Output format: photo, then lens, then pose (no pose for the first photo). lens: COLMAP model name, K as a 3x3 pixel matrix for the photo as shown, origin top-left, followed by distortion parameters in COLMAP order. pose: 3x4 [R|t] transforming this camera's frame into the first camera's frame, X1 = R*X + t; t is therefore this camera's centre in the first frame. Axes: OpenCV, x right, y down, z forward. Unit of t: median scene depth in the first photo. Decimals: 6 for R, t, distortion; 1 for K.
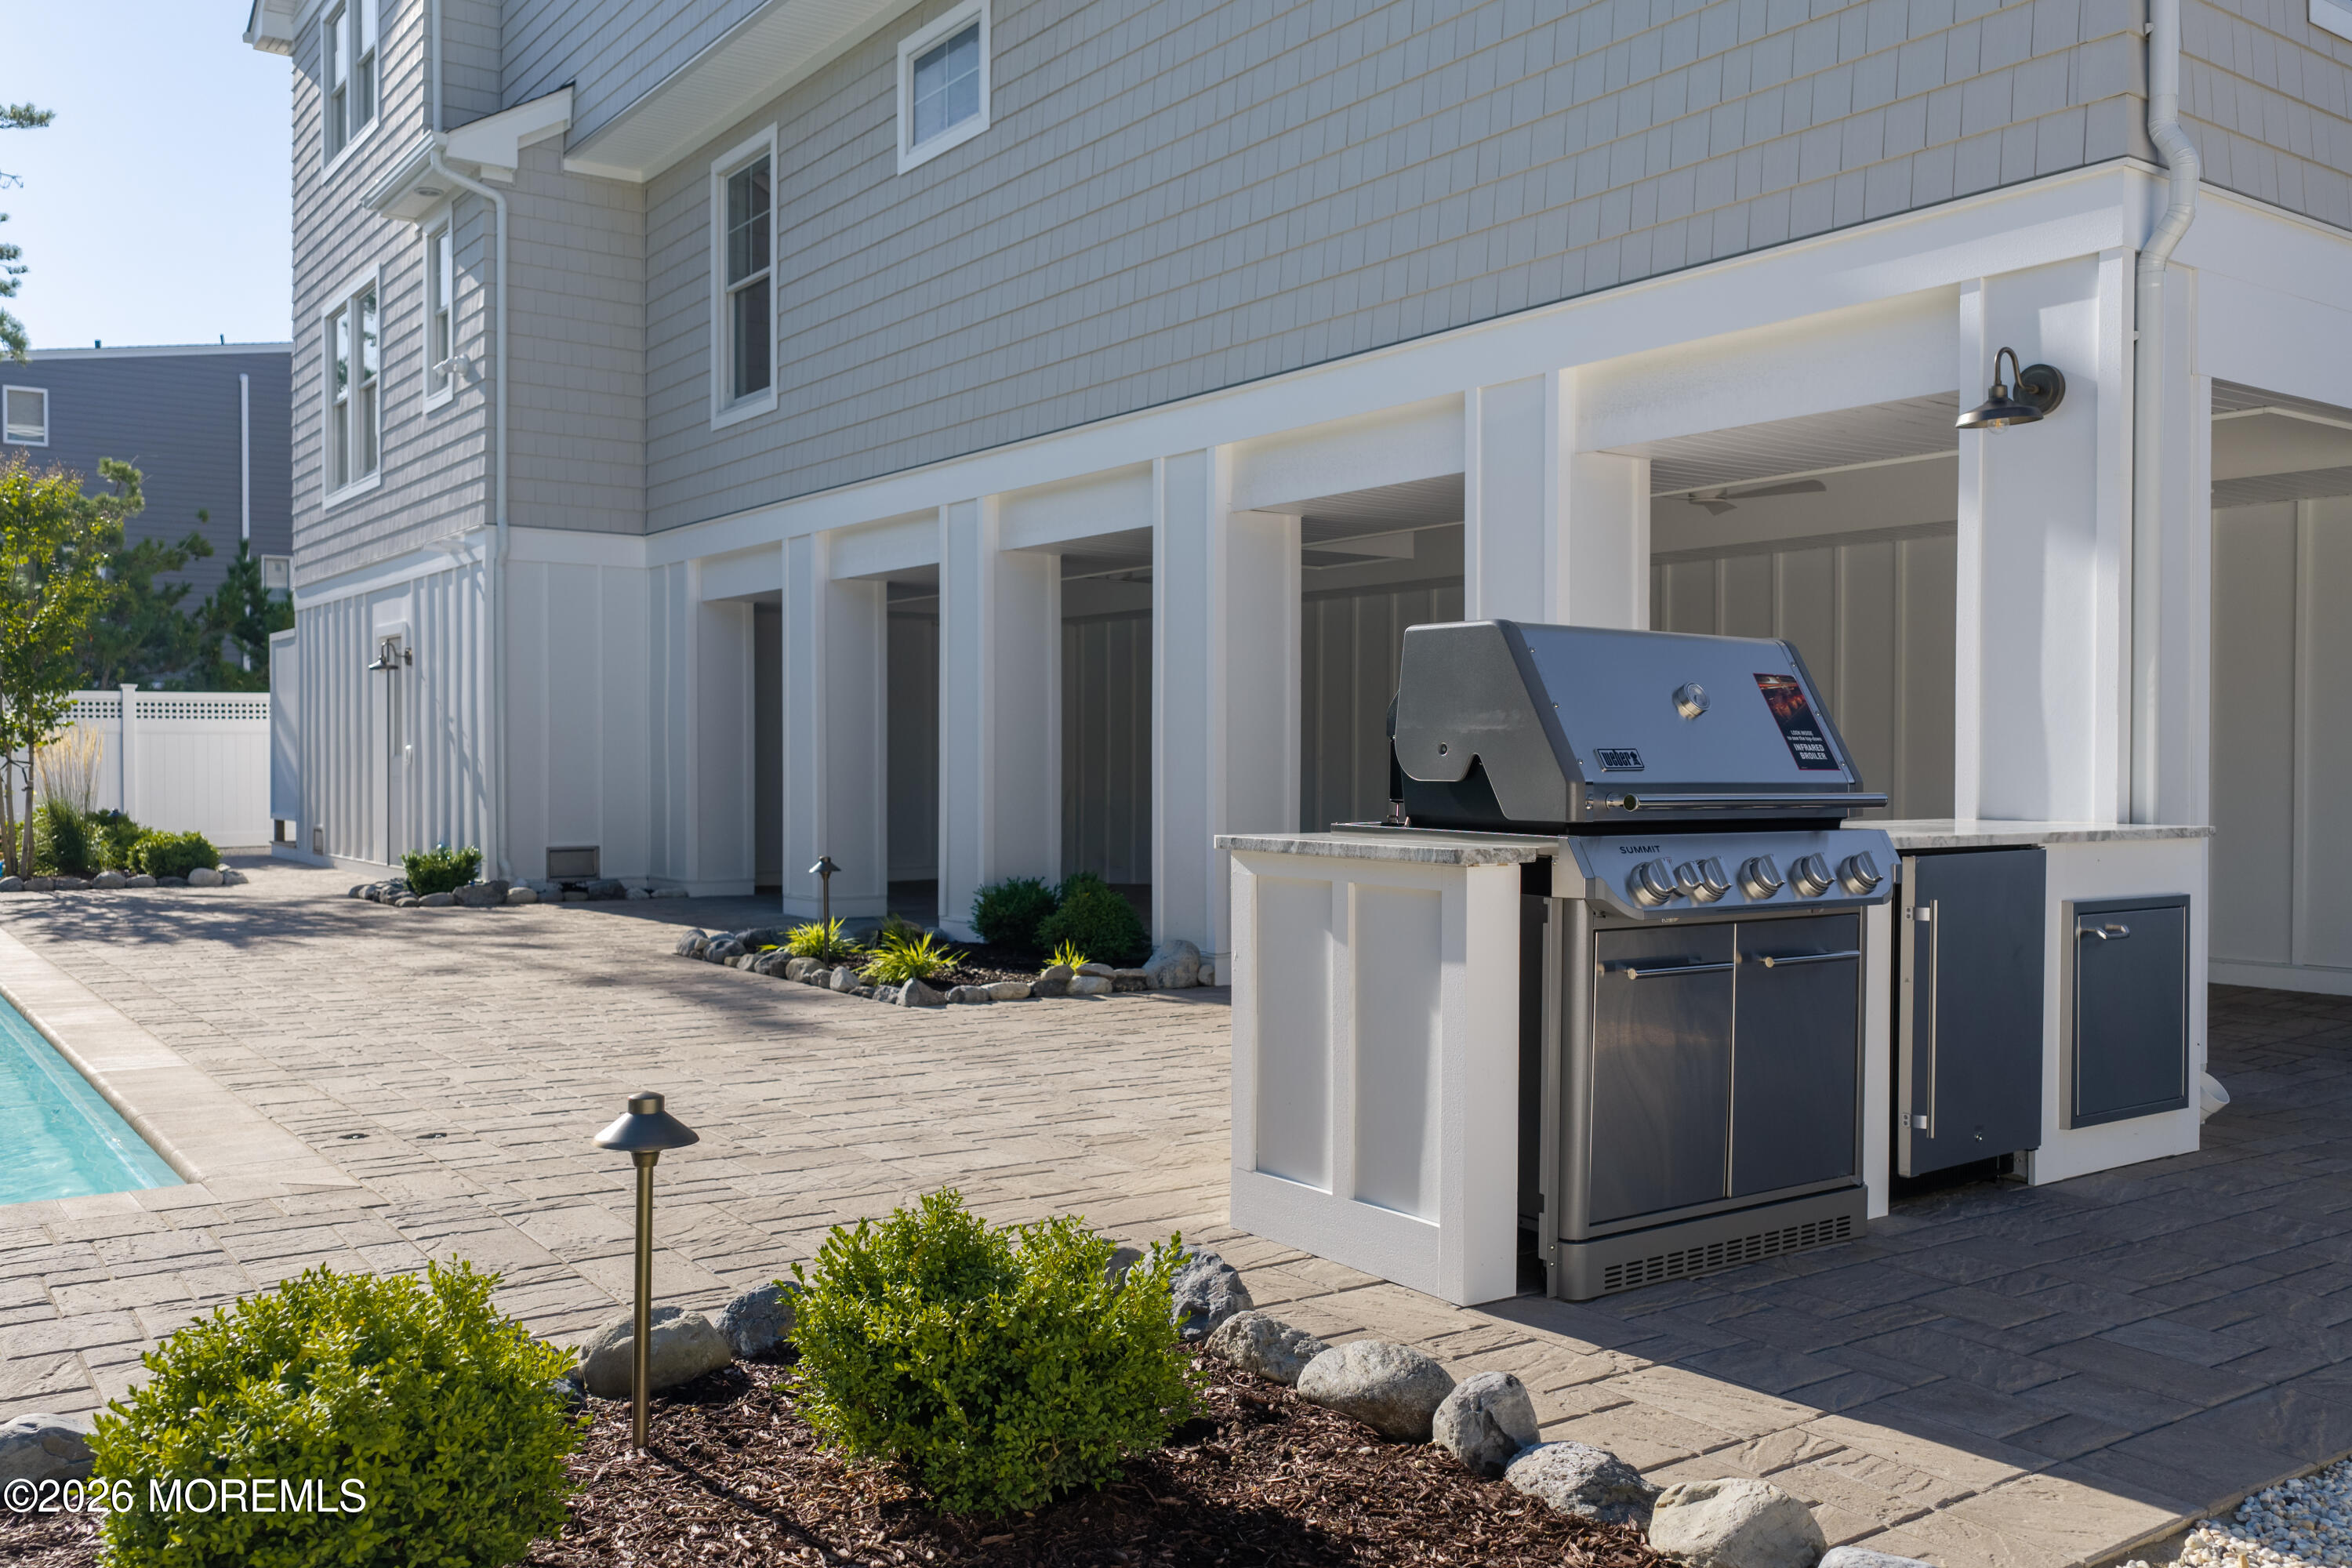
lens RADIAL K [[1920.4, 0, 1176.0], [0, 1920.4, 784.0], [0, 0, 1]] dist [0.040762, -0.086447]
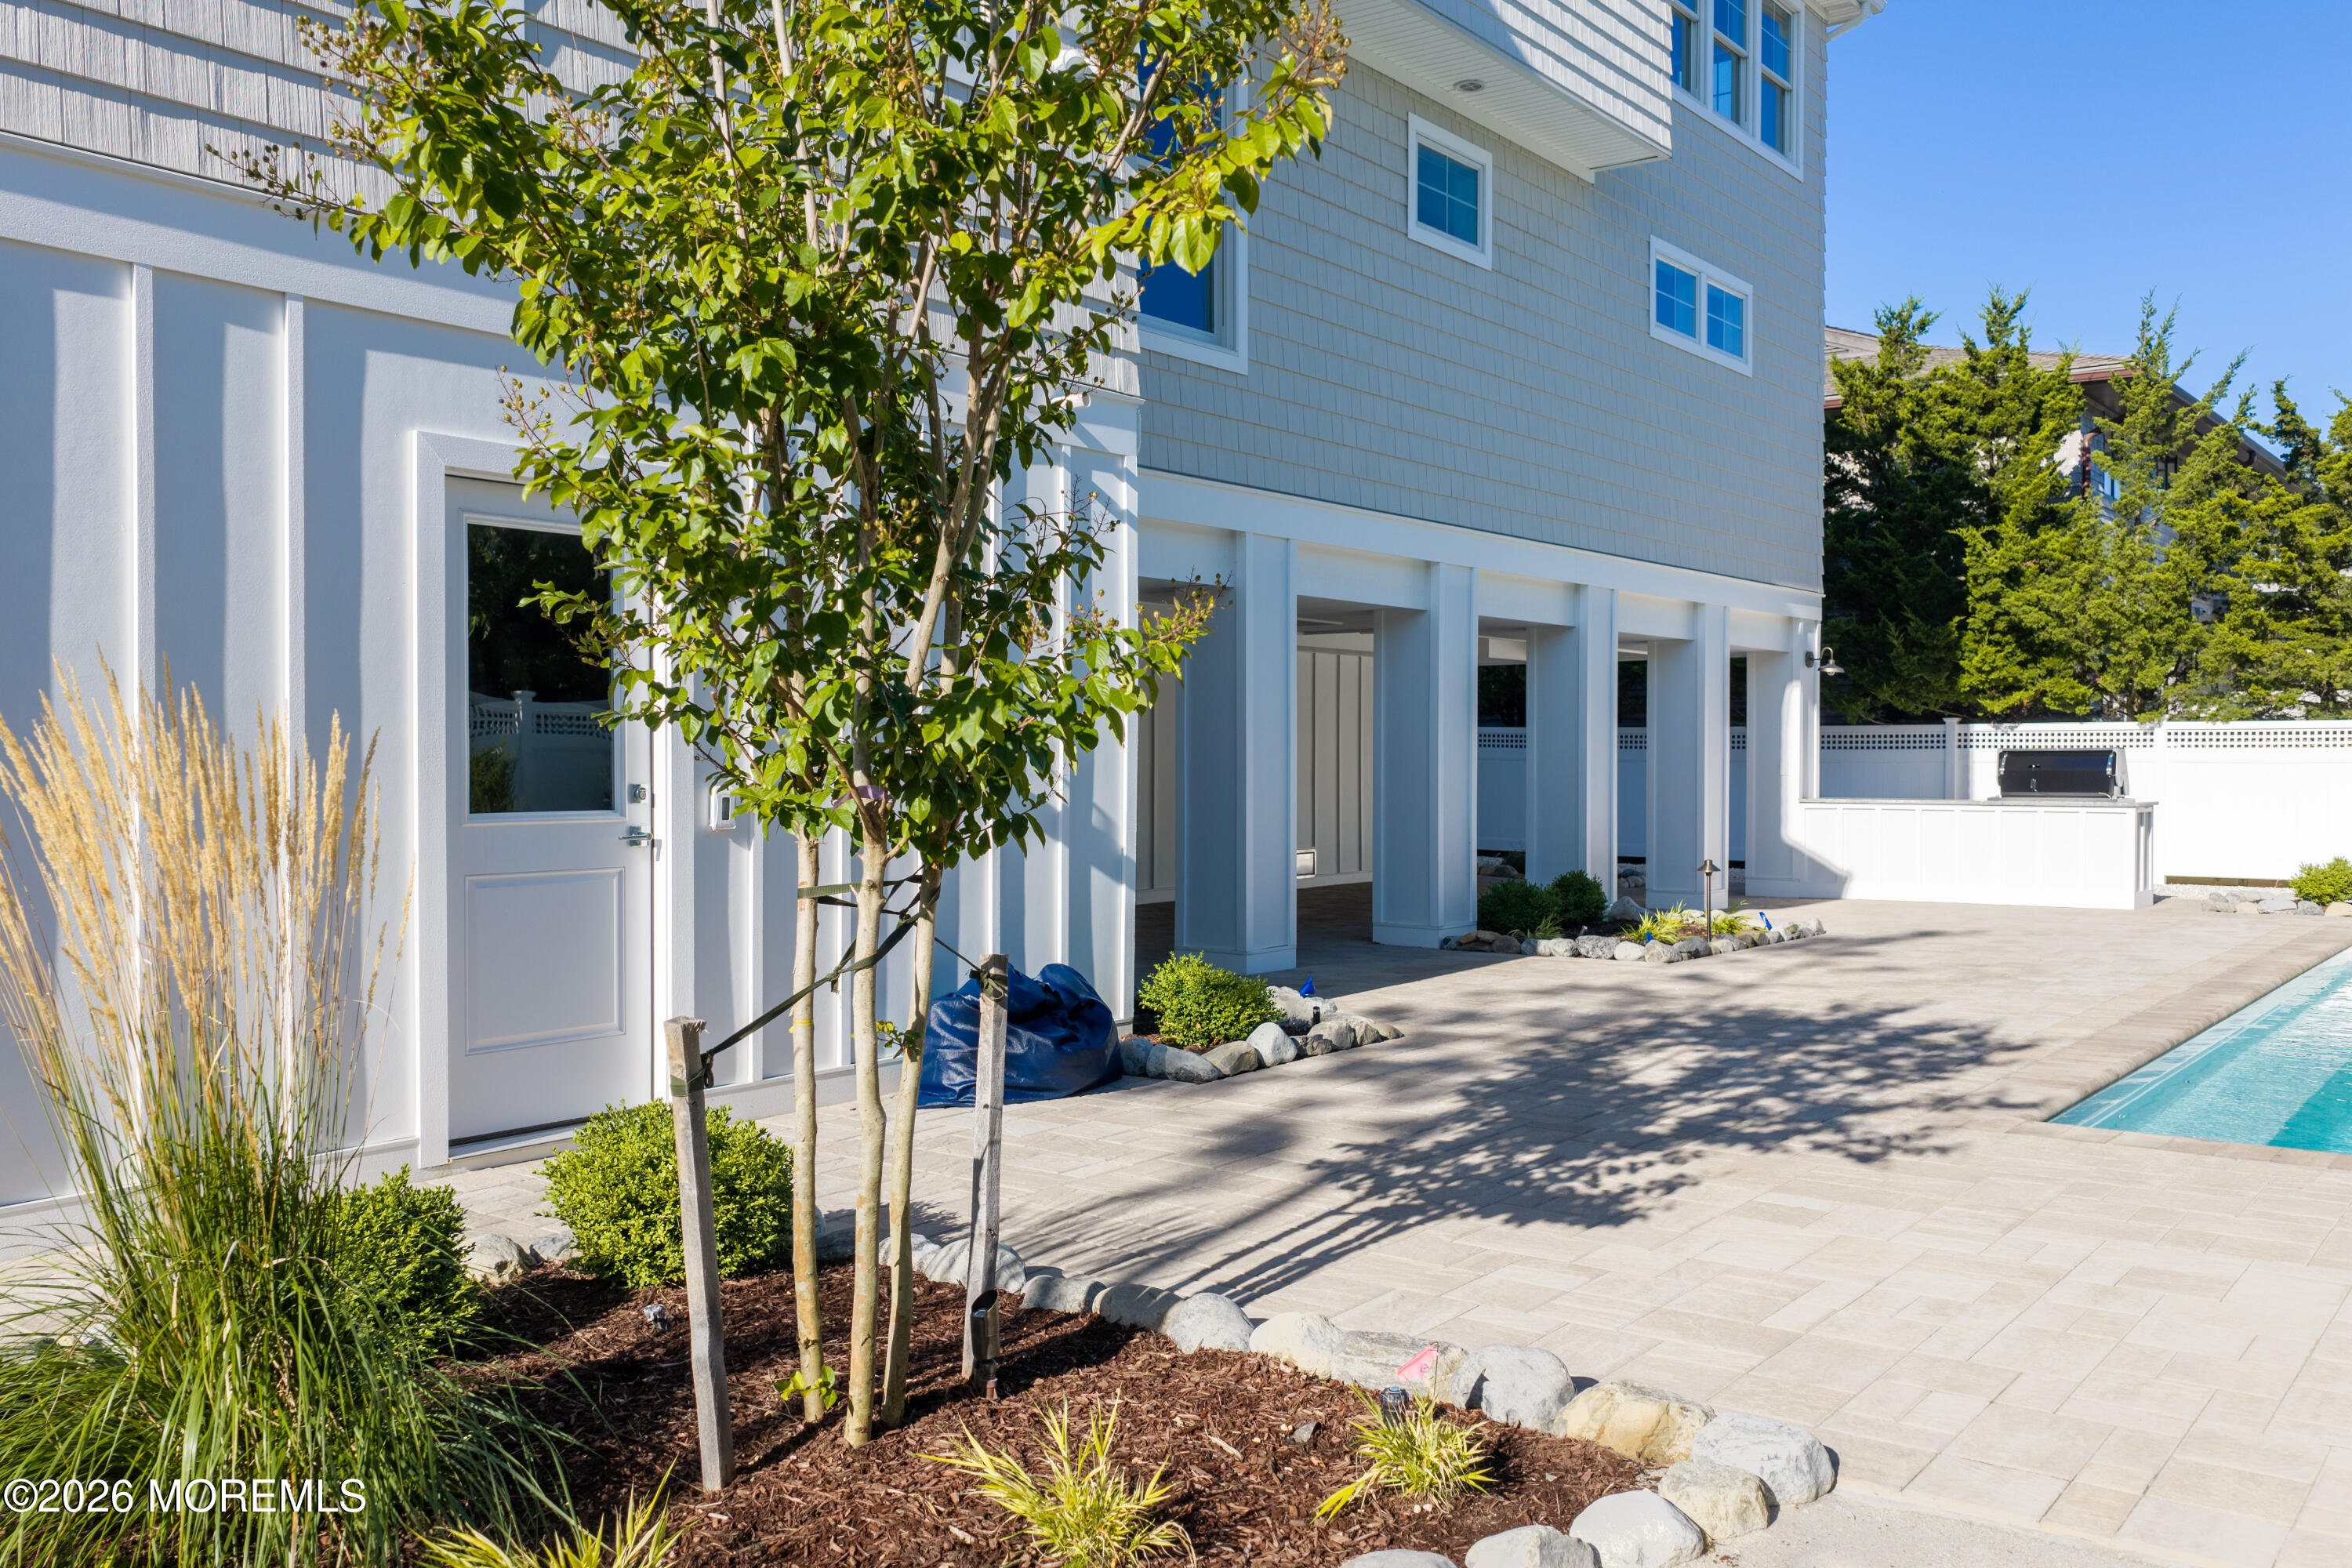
lens RADIAL K [[1920.4, 0, 1176.0], [0, 1920.4, 784.0], [0, 0, 1]] dist [0.040762, -0.086447]
pose [[-0.279562, -0.027354, 0.959738, -0.917536], [-0.001518, 0.999605, 0.028048, -0.034568], [-0.960126, 0.006384, -0.279494, 1.147717]]
